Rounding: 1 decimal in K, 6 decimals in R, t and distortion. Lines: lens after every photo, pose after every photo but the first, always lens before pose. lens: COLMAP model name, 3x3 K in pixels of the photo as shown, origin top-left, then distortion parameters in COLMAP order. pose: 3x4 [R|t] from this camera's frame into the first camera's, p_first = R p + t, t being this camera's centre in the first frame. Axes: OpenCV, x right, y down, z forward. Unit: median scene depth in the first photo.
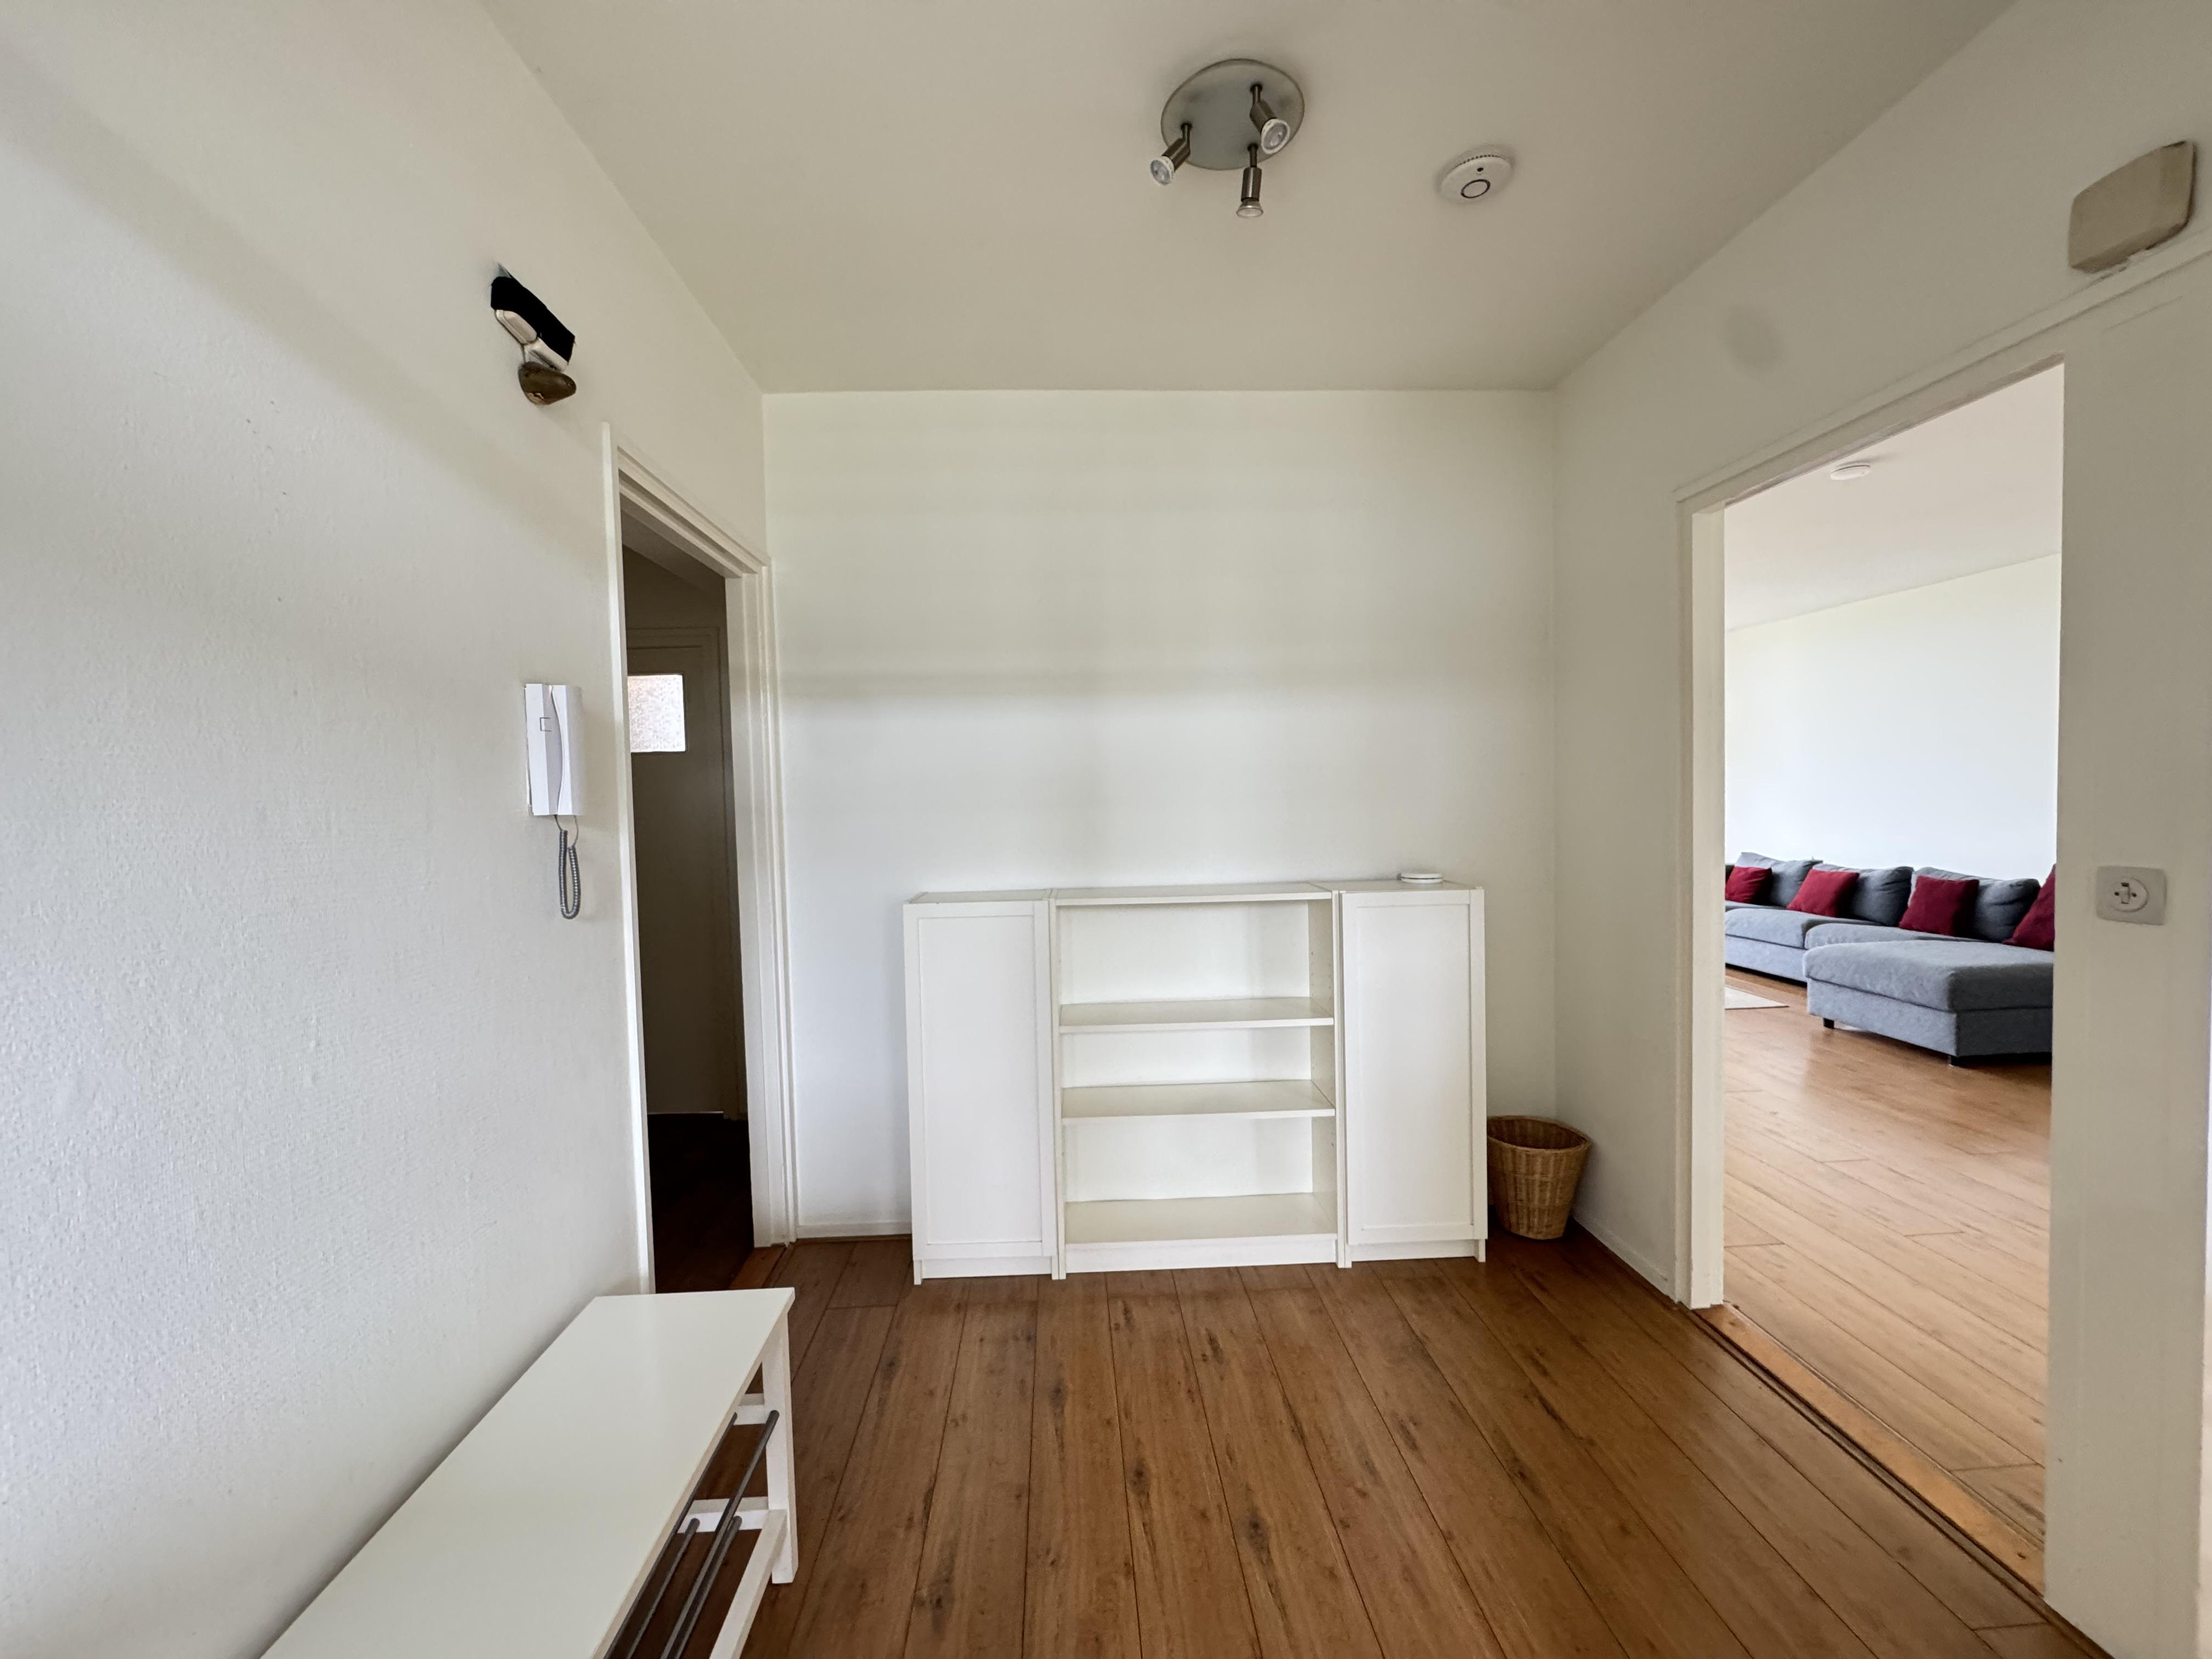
lens RADIAL K [[885.4, 0, 1103.2], [0, 885.4, 831.0], [0, 0, 1]] dist [-0.001080, -0.000065]
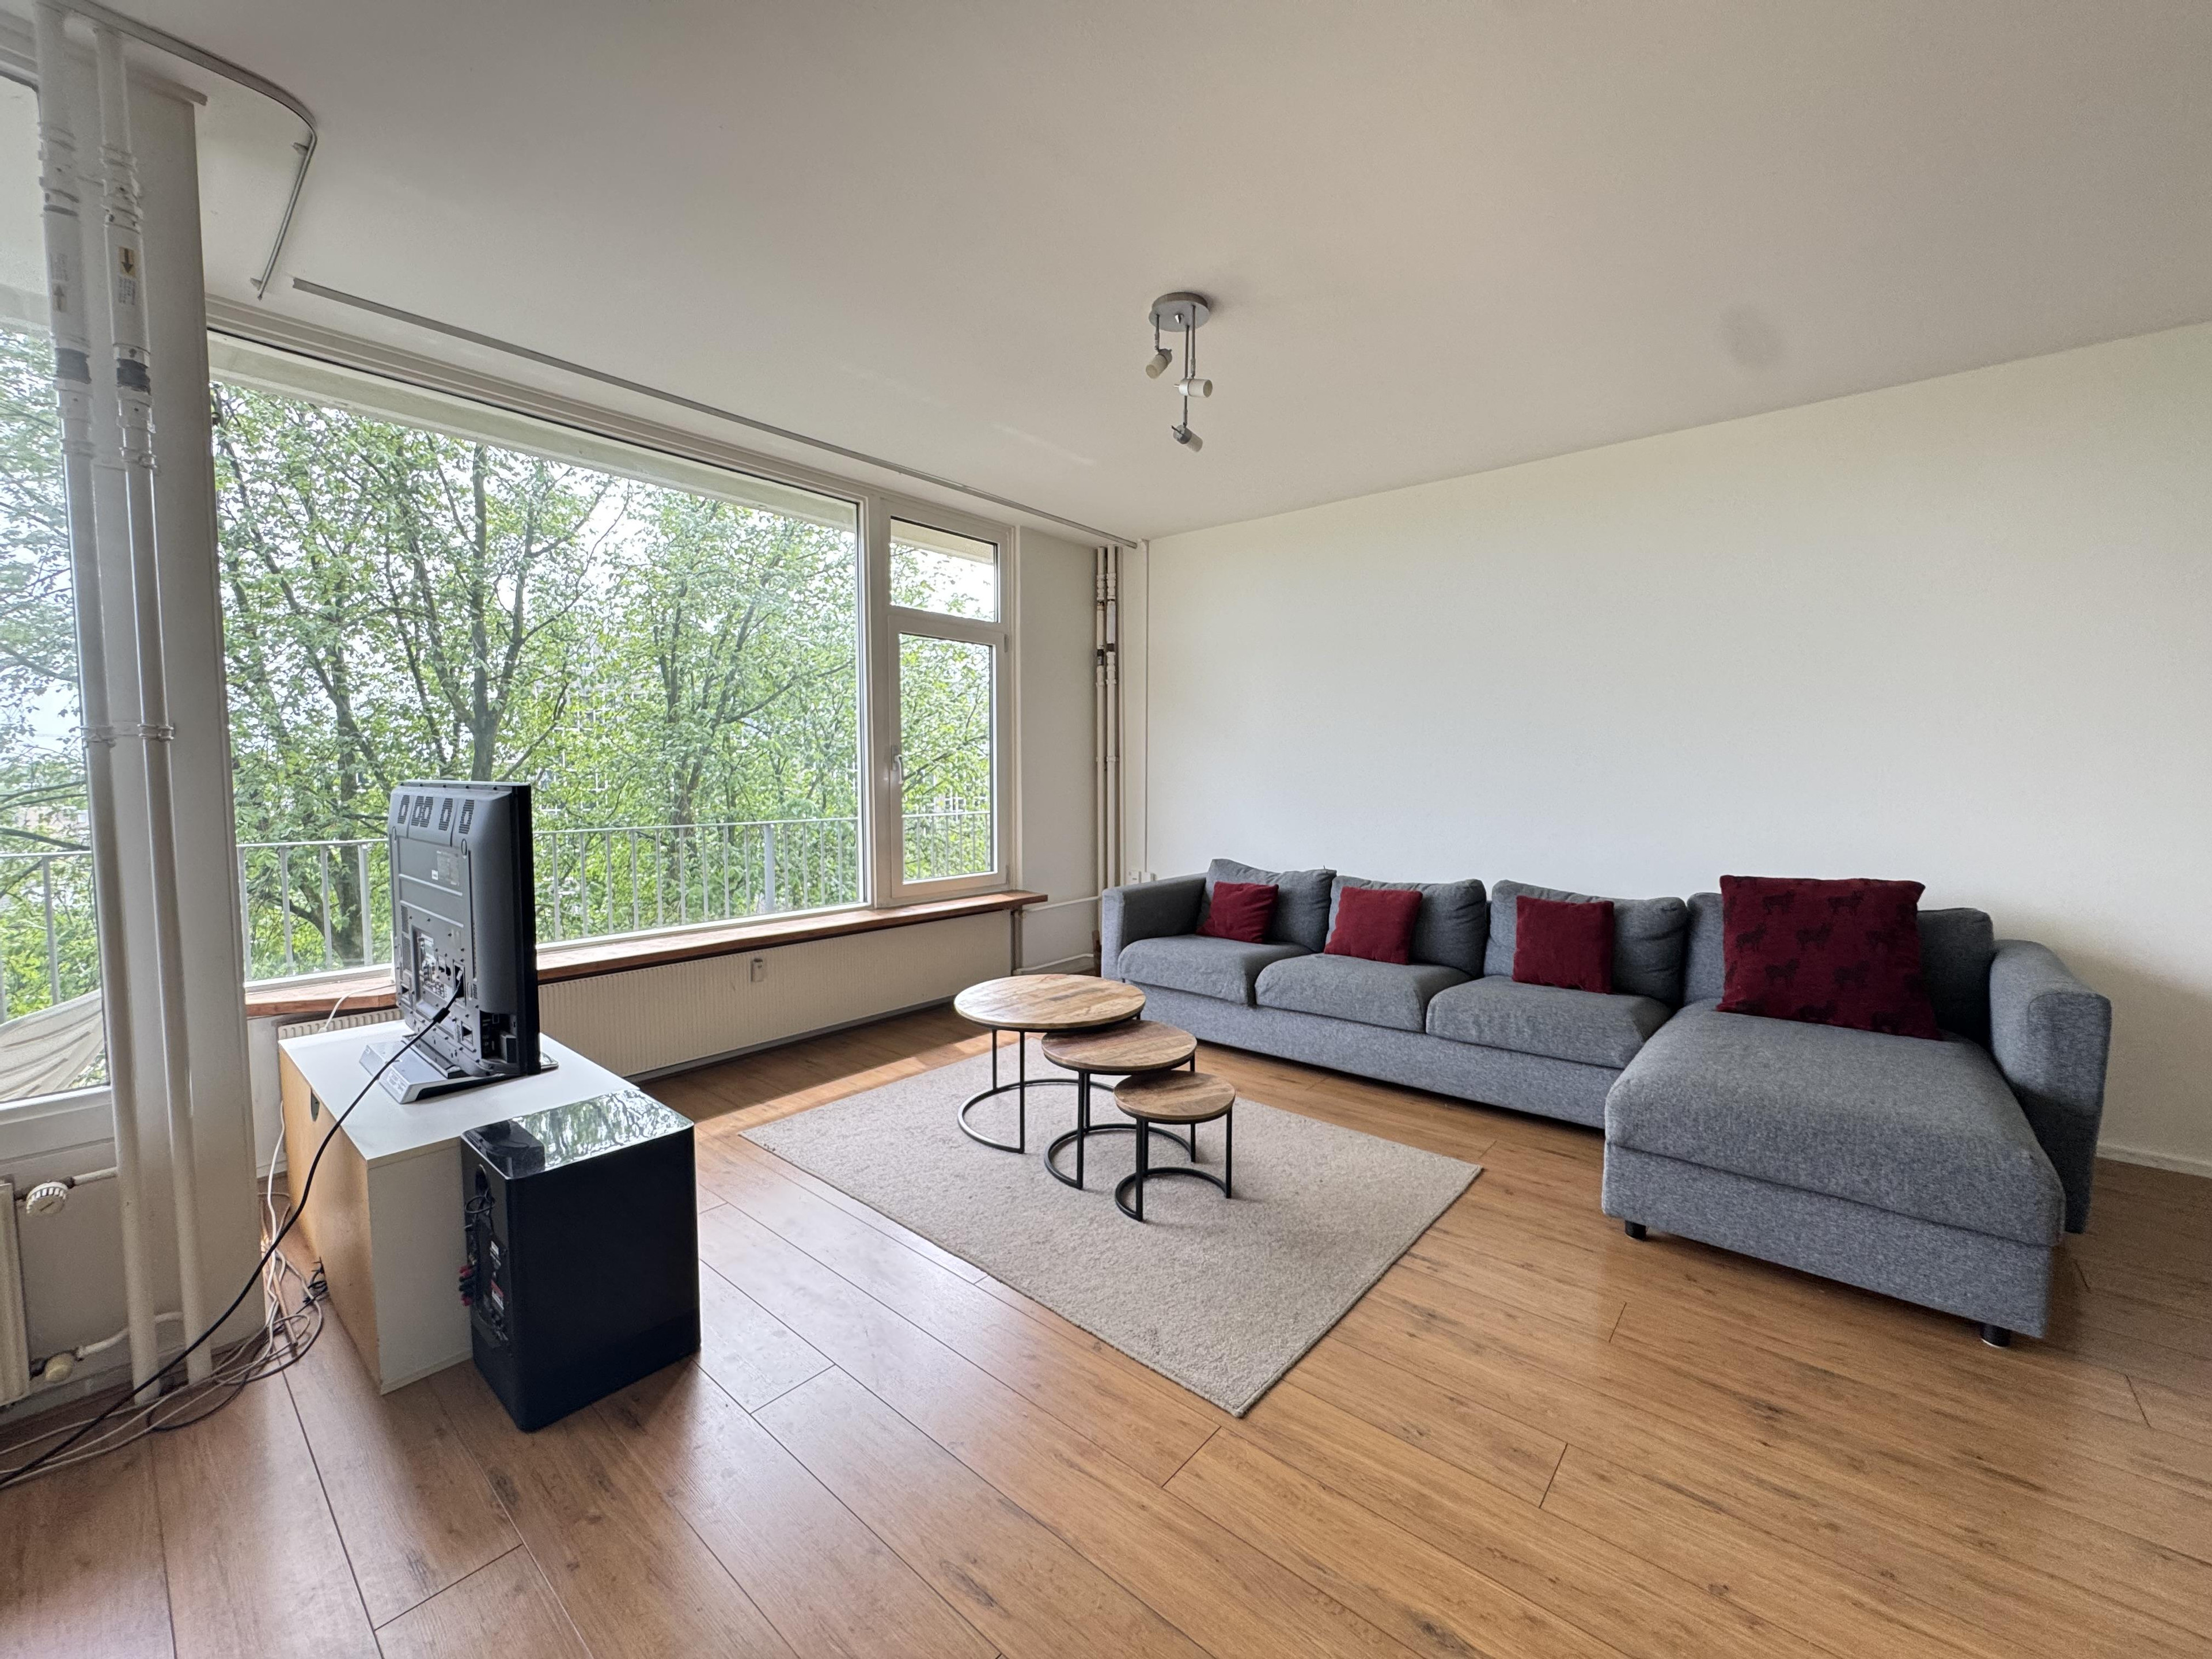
lens RADIAL K [[885.4, 0, 1103.2], [0, 885.4, 831.0], [0, 0, 1]] dist [-0.001080, -0.000065]
pose [[0.690088, -0.020604, 0.723432, 0.260801], [0.011706, 0.999782, 0.017308, -0.013294], [-0.723631, -0.003476, 0.690178, 0.848151]]
